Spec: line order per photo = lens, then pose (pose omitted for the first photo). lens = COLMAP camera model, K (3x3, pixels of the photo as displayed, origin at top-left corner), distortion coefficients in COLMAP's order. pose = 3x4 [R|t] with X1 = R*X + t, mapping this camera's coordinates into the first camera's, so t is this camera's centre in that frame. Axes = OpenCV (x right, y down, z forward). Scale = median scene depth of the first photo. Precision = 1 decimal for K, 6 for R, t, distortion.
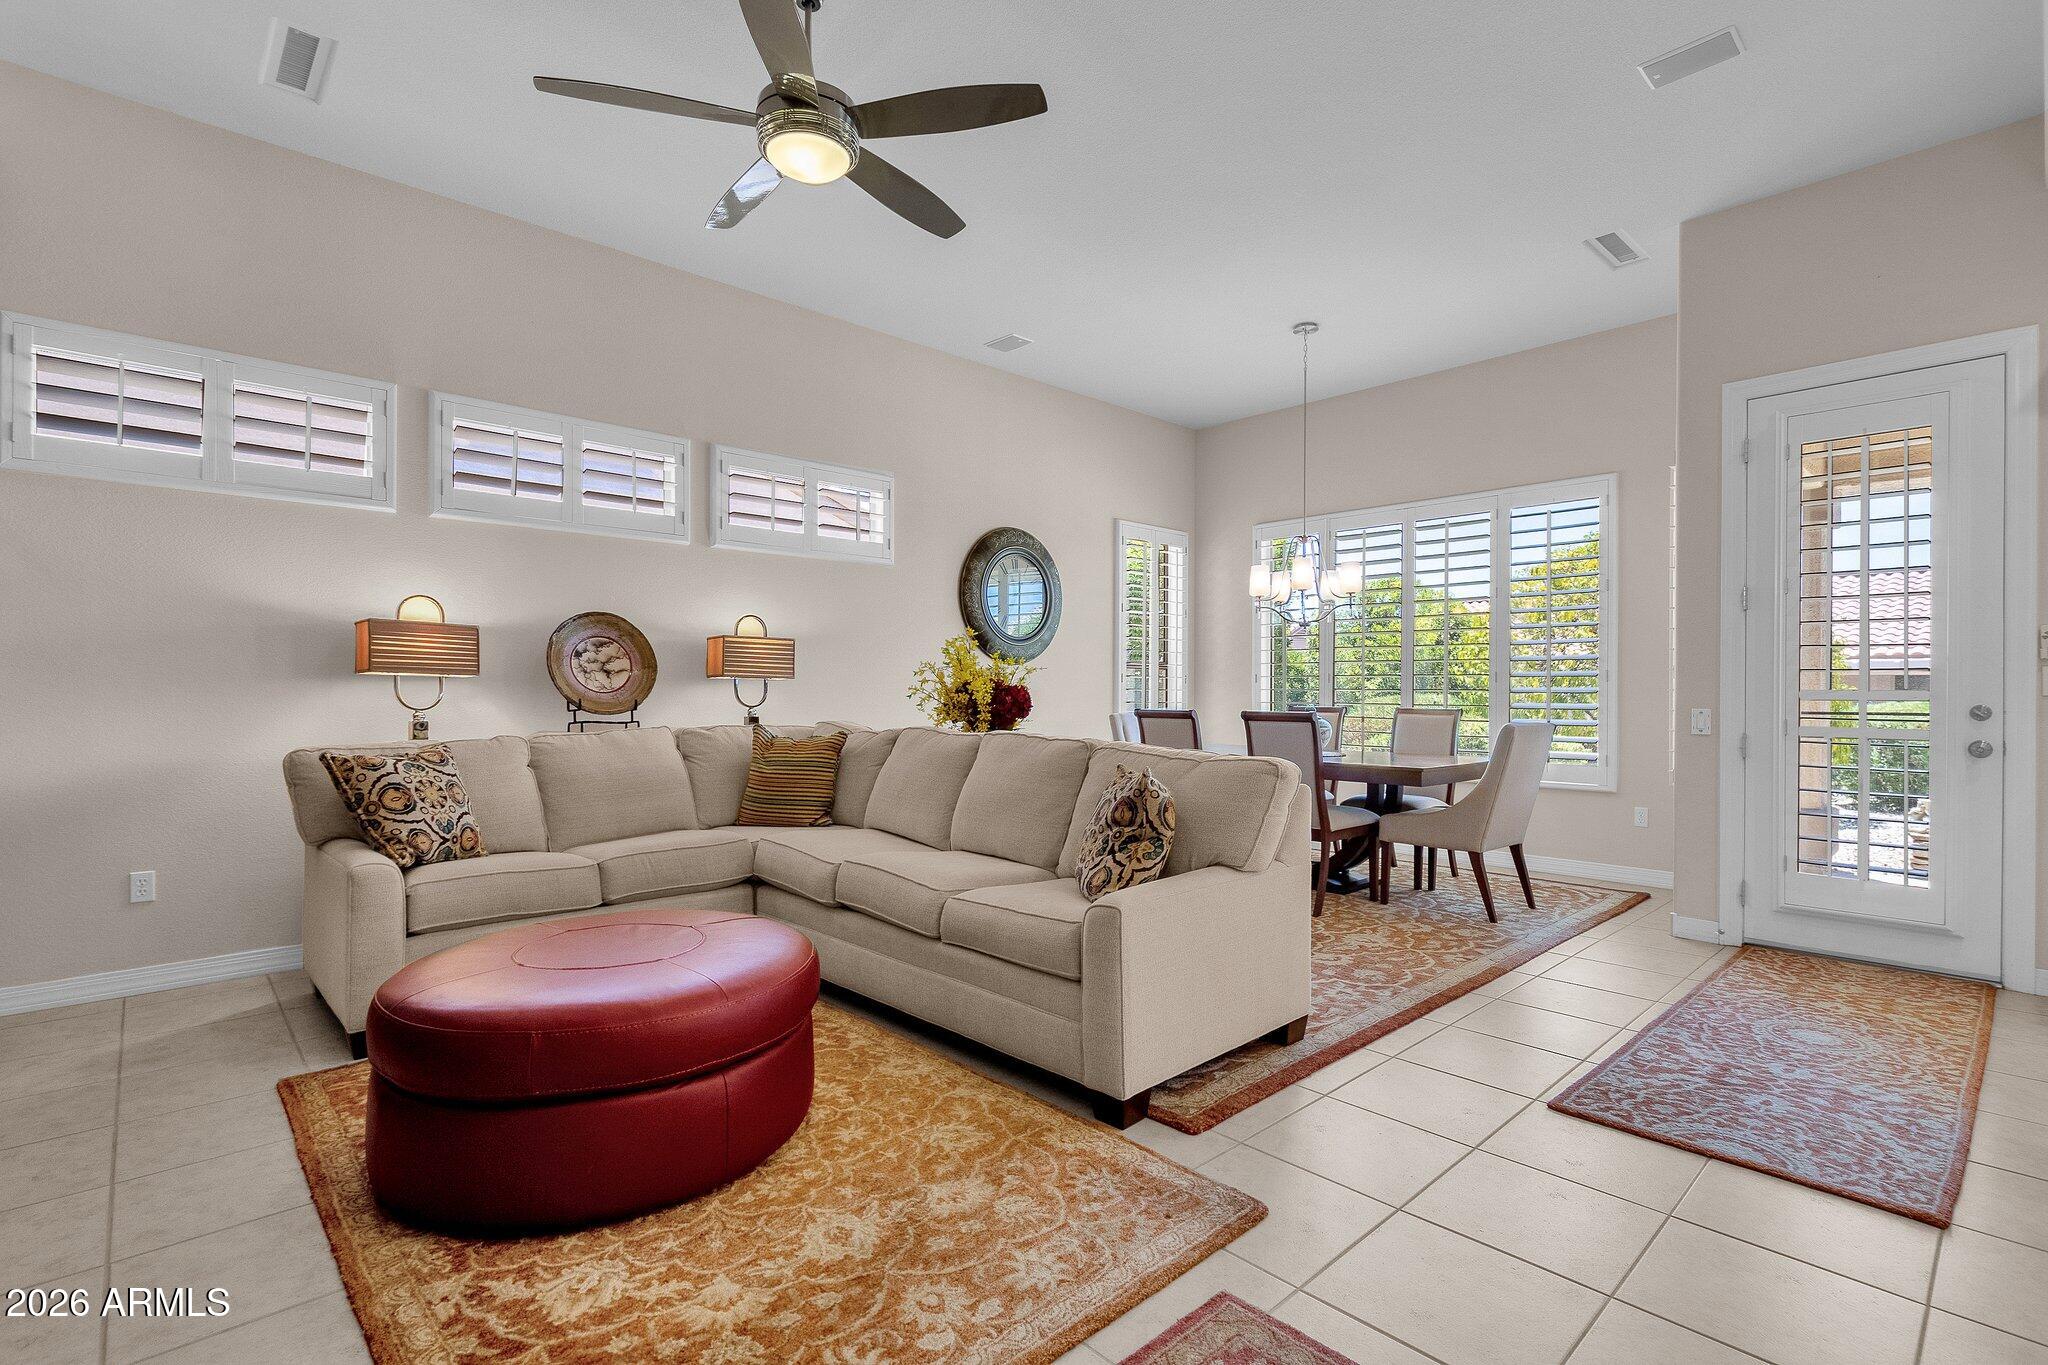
lens RADIAL K [[939.6, 0, 1034.9], [0, 939.6, 690.4], [0, 0, 1]] dist [-0.002484, -0.000212]
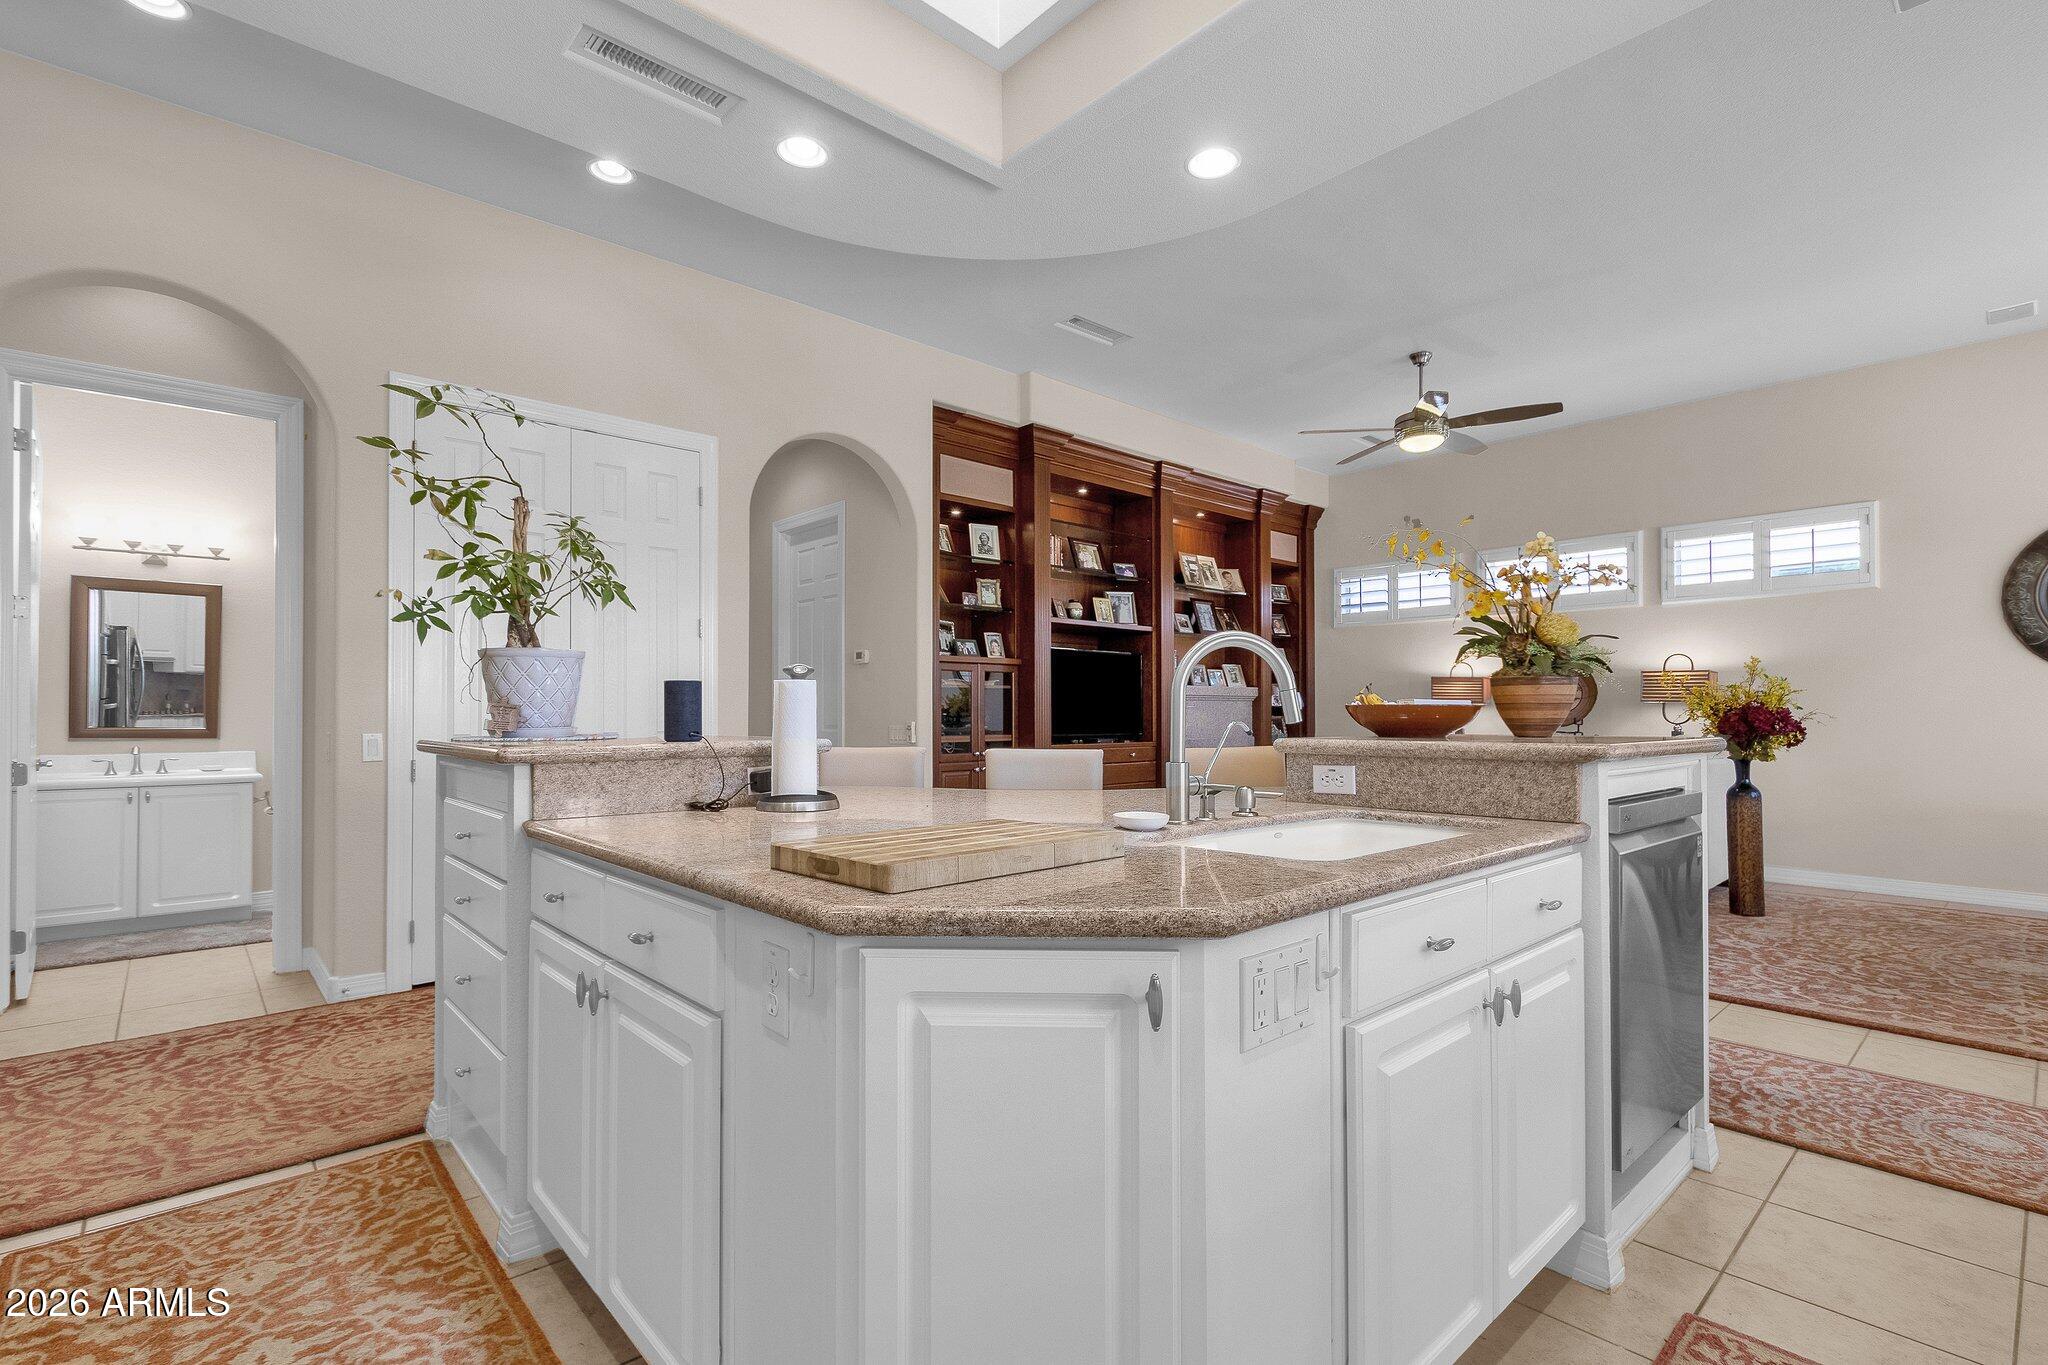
lens RADIAL K [[939.6, 0, 1034.9], [0, 939.6, 690.4], [0, 0, 1]] dist [-0.002484, -0.000212]
pose [[-0.016134, -0.026145, -0.999528, 1.131728], [0.000739, 0.999657, -0.026161, 0.004603], [0.999870, -0.001161, -0.016109, 0.140576]]
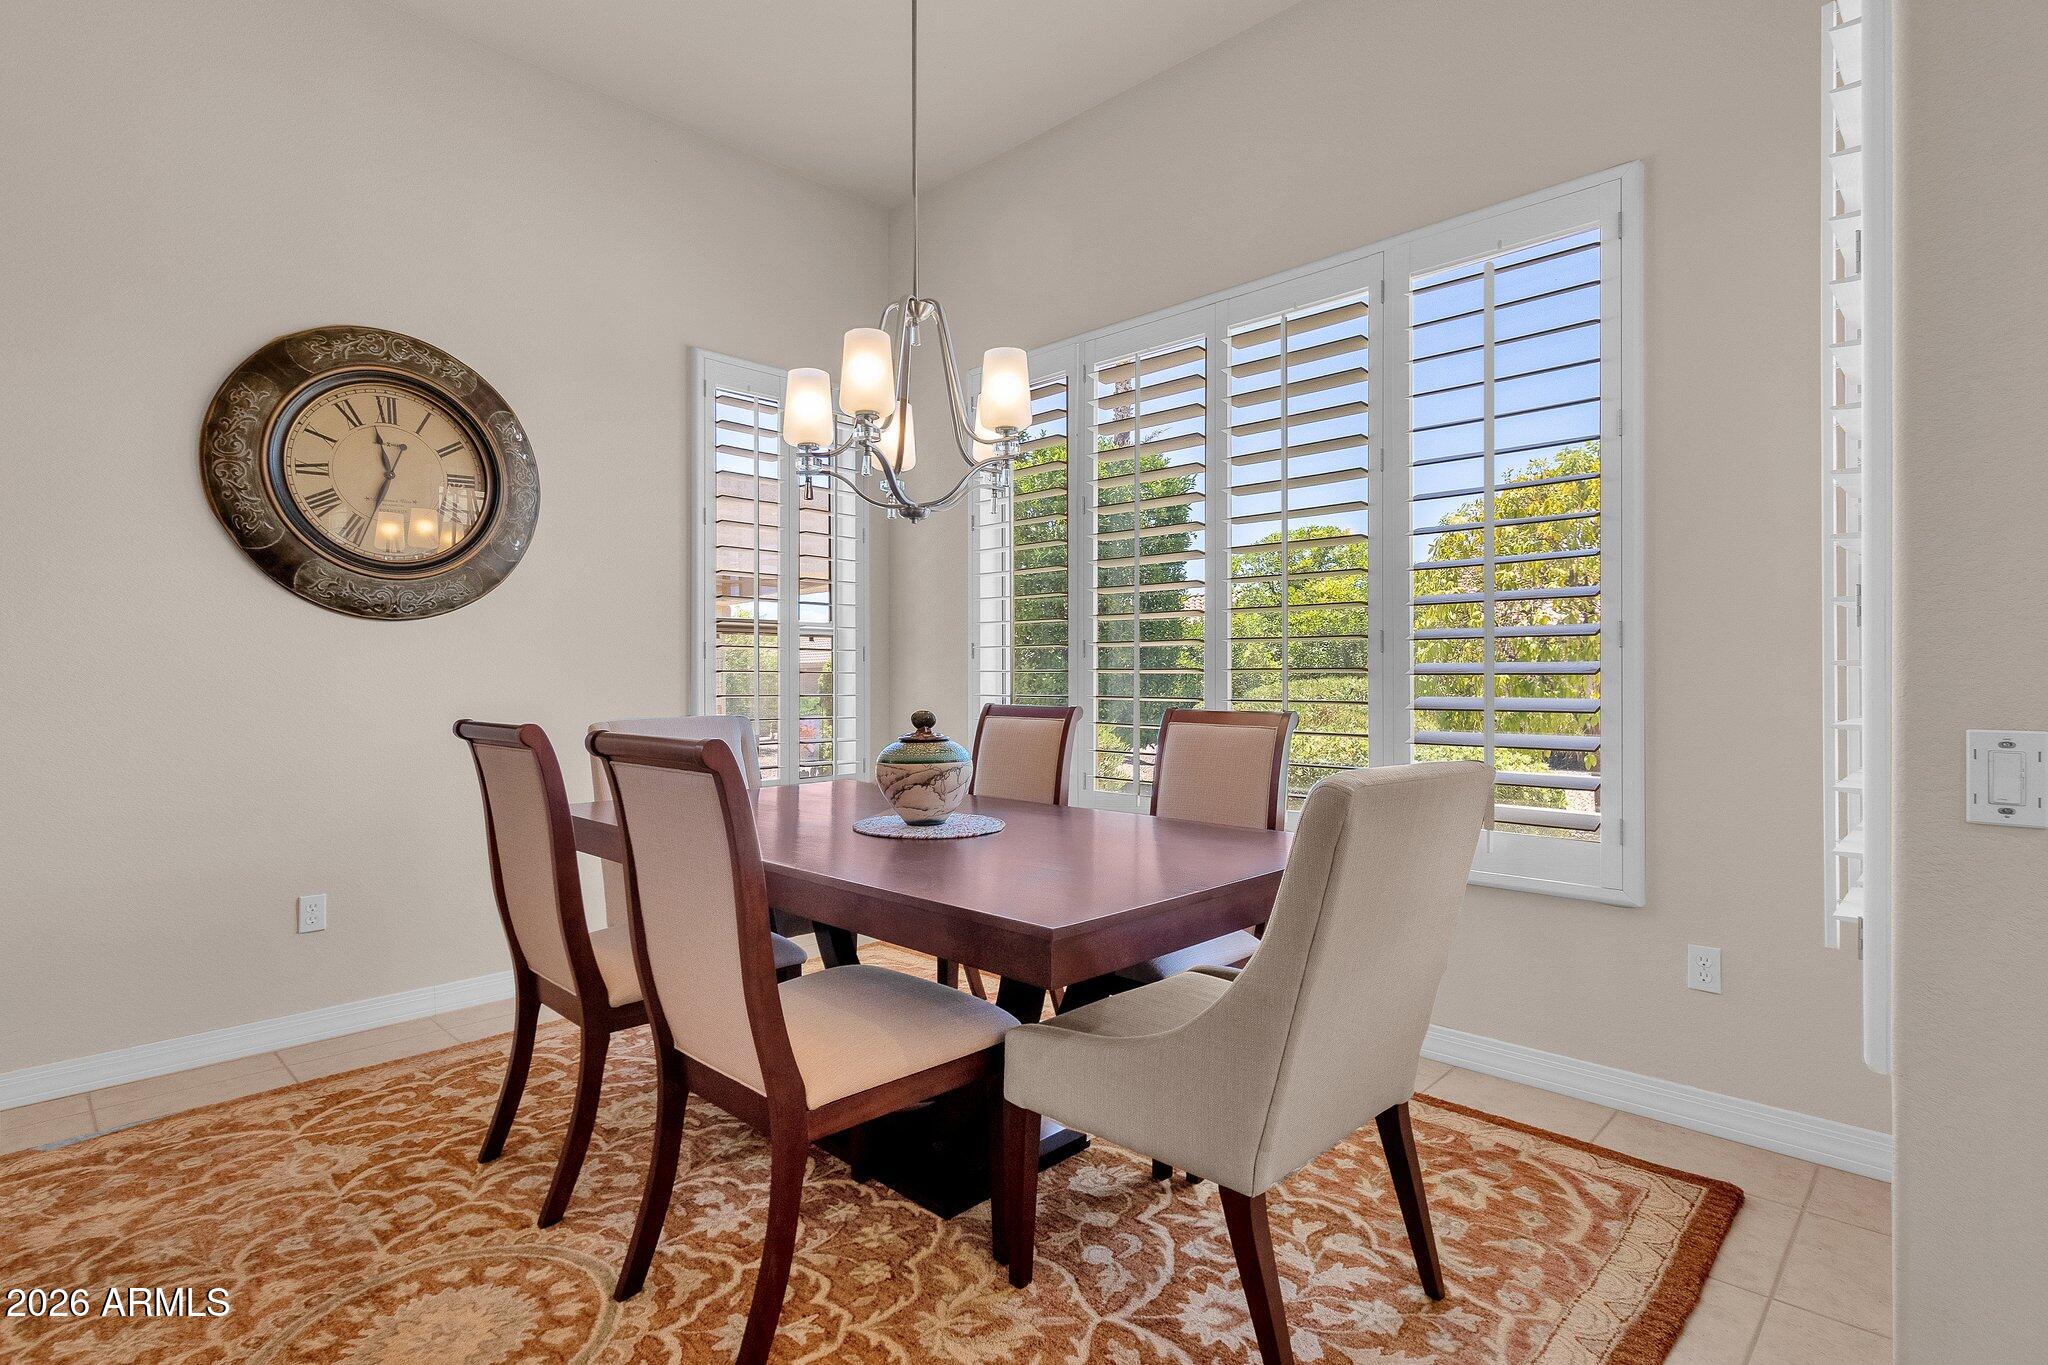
lens RADIAL K [[1009.2, 0, 1033.1], [0, 1009.2, 673.8], [0, 0, 1]] dist [-0.002954, -0.000432]
pose [[0.998734, -0.003535, 0.050175, 0.401341], [0.003770, 0.999982, -0.004596, 0.003829], [-0.050158, 0.004779, 0.998730, 0.699610]]
